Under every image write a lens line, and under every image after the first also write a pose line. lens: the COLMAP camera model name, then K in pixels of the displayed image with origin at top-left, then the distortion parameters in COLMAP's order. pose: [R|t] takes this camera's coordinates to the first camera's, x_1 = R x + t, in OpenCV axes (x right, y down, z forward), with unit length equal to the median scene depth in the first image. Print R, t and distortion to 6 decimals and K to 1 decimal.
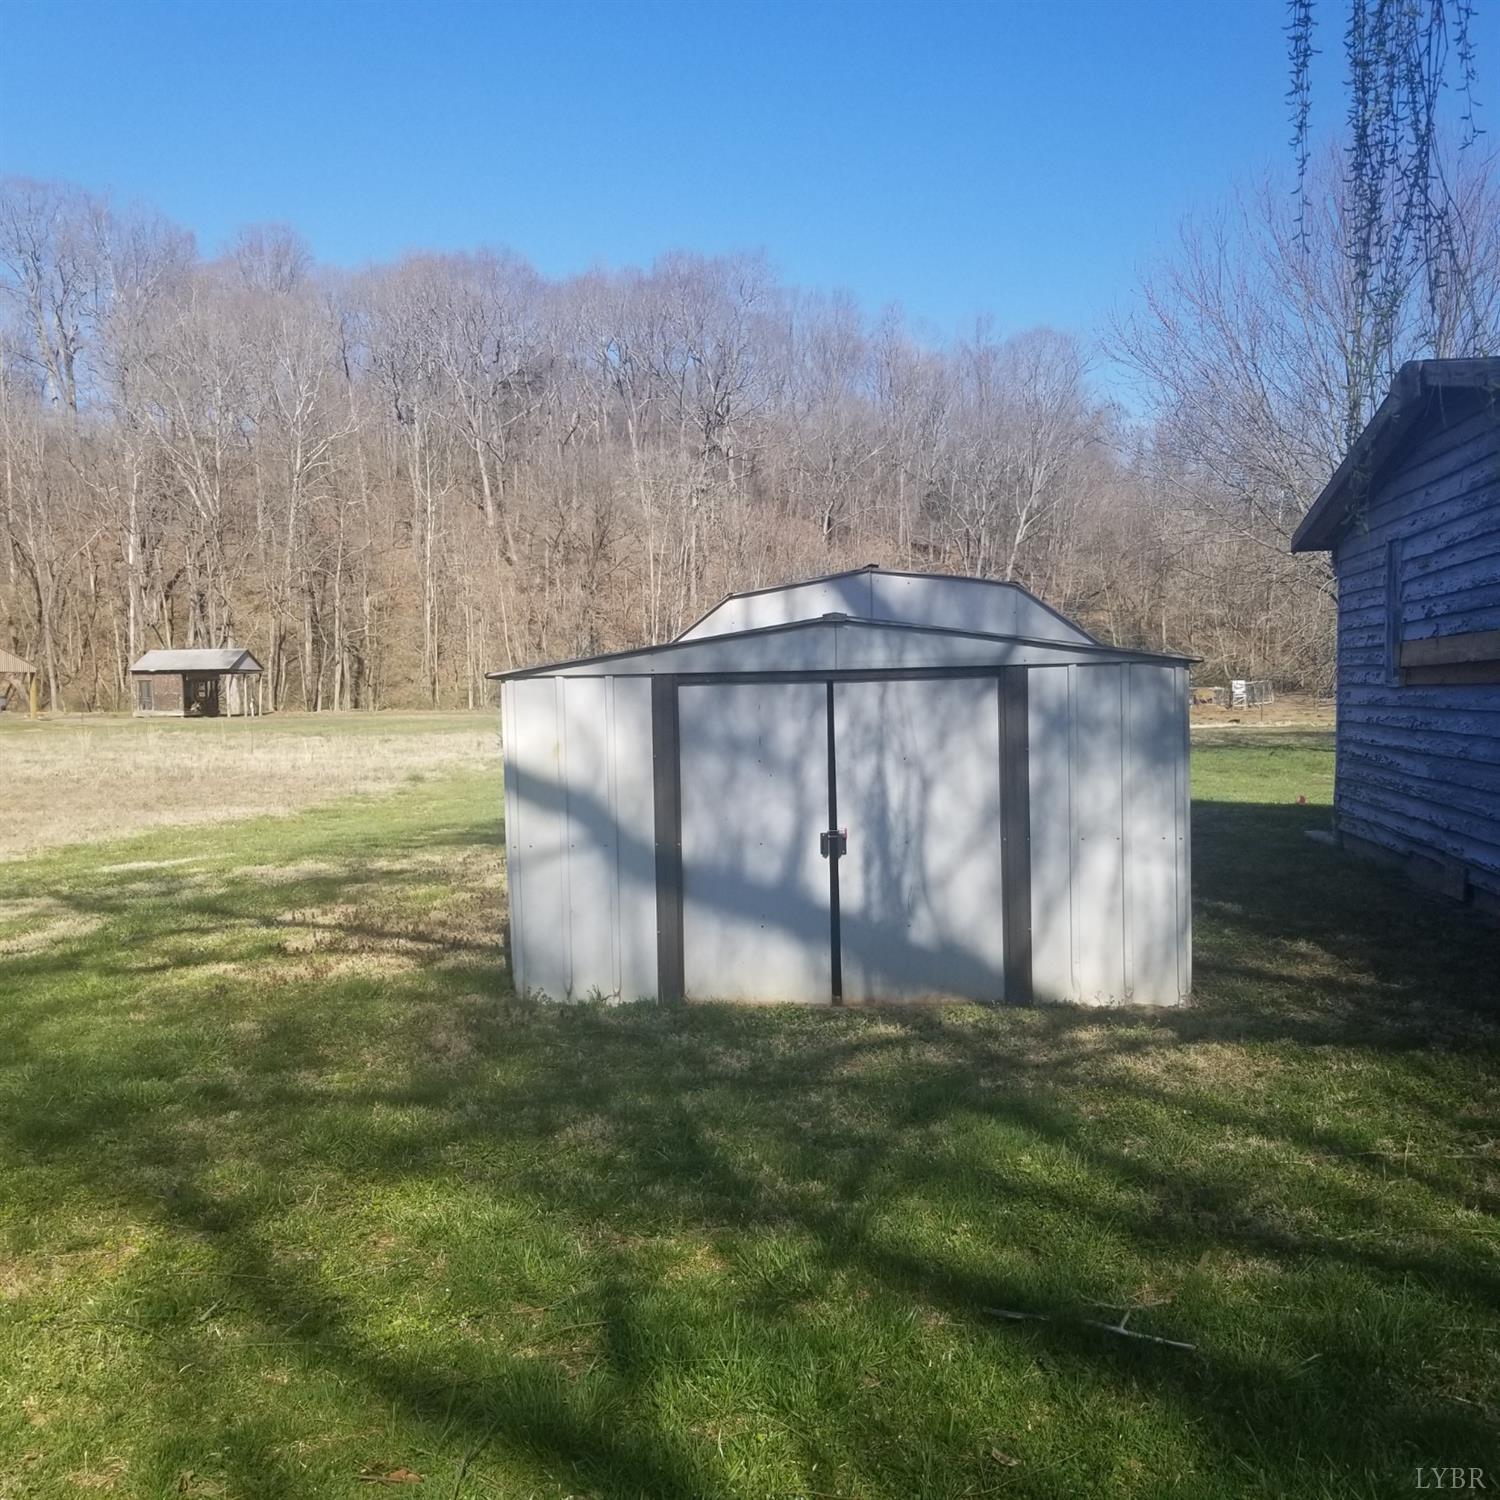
lens RADIAL K [[1545.2, 0, 763.4], [0, 1545.2, 747.7], [0, 0, 1]] dist [0.122435, -0.250478]
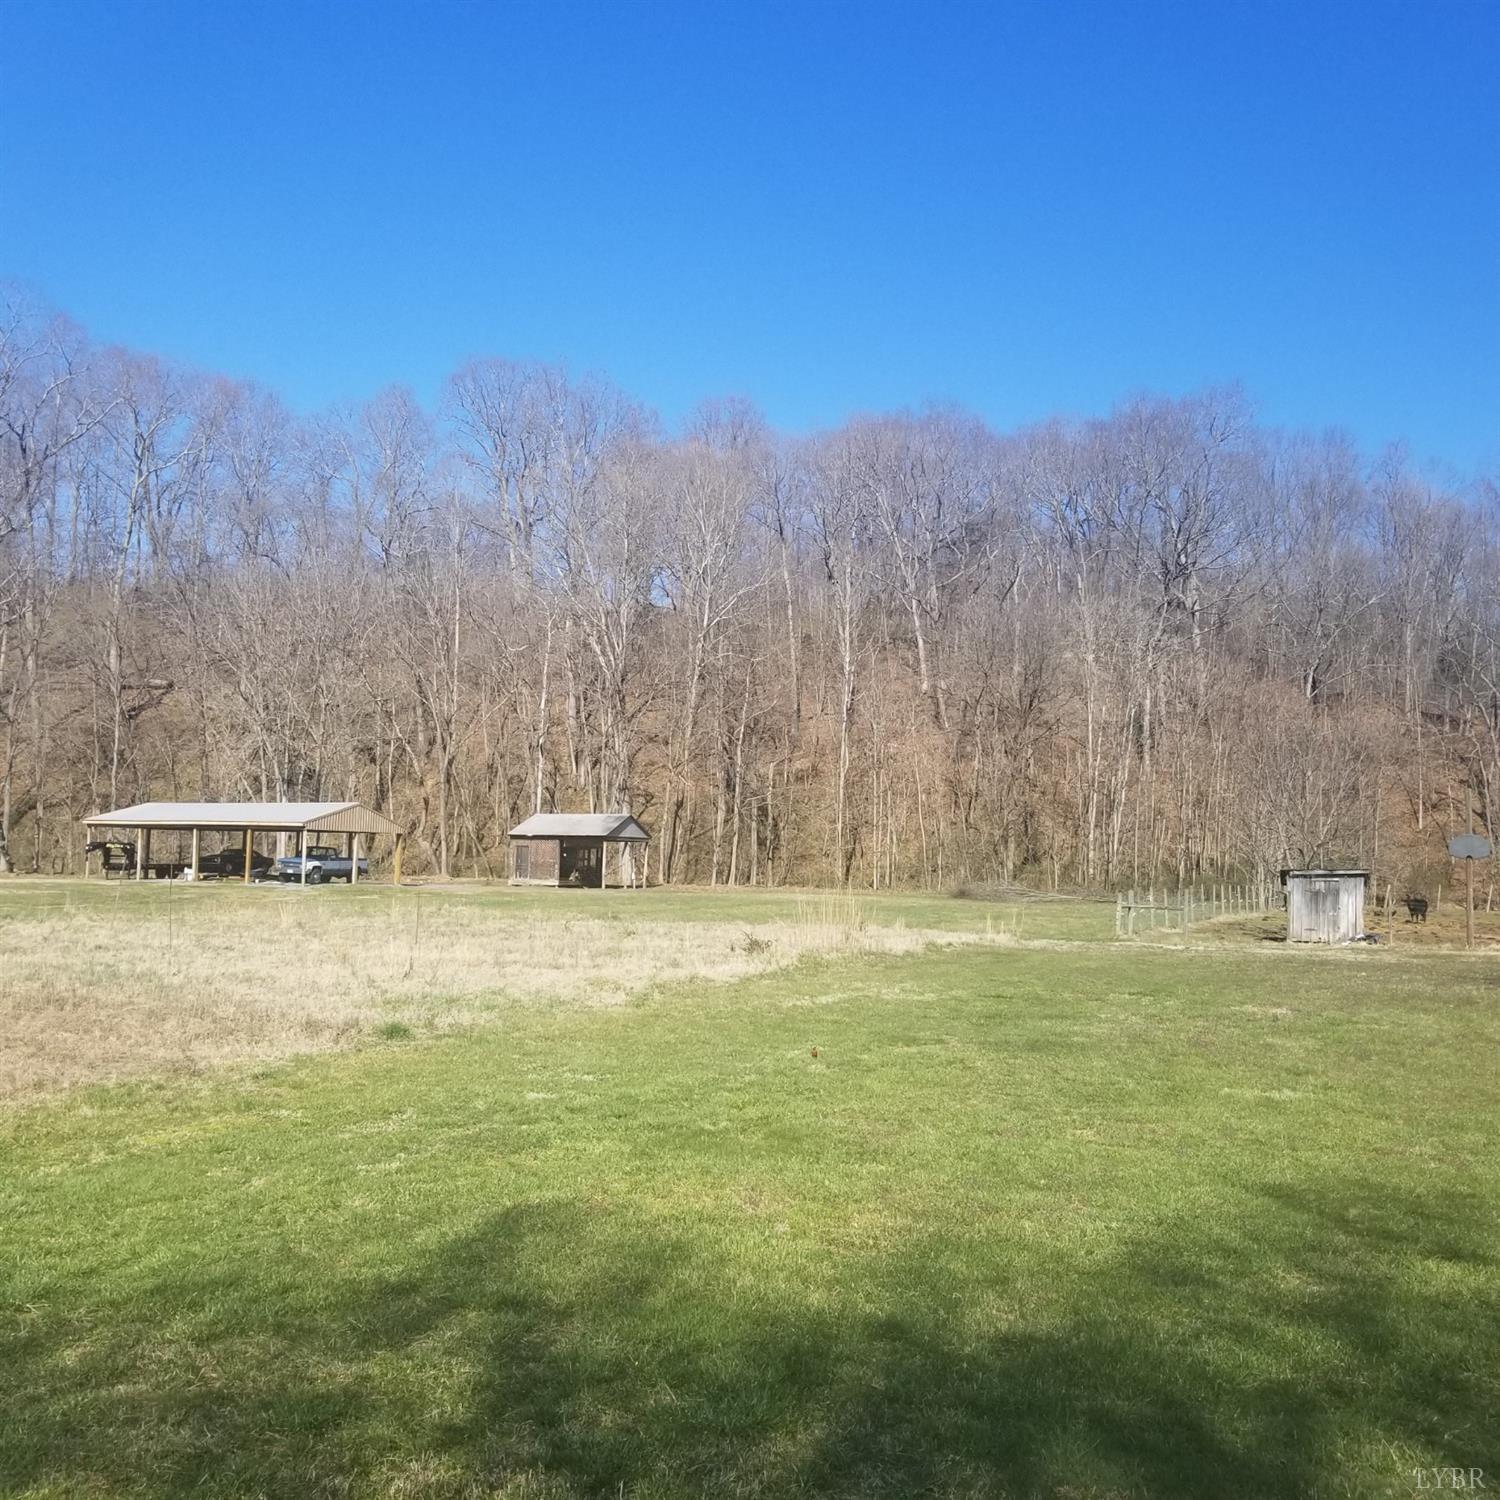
lens RADIAL K [[1564.0, 0, 767.3], [0, 1564.0, 732.2], [0, 0, 1]] dist [0.092029, -0.202574]
pose [[0.955223, 0.008432, -0.295766, 0.012136], [-0.045404, 0.991932, -0.118360, -0.004207], [0.292382, 0.126489, 0.947899, 0.102504]]
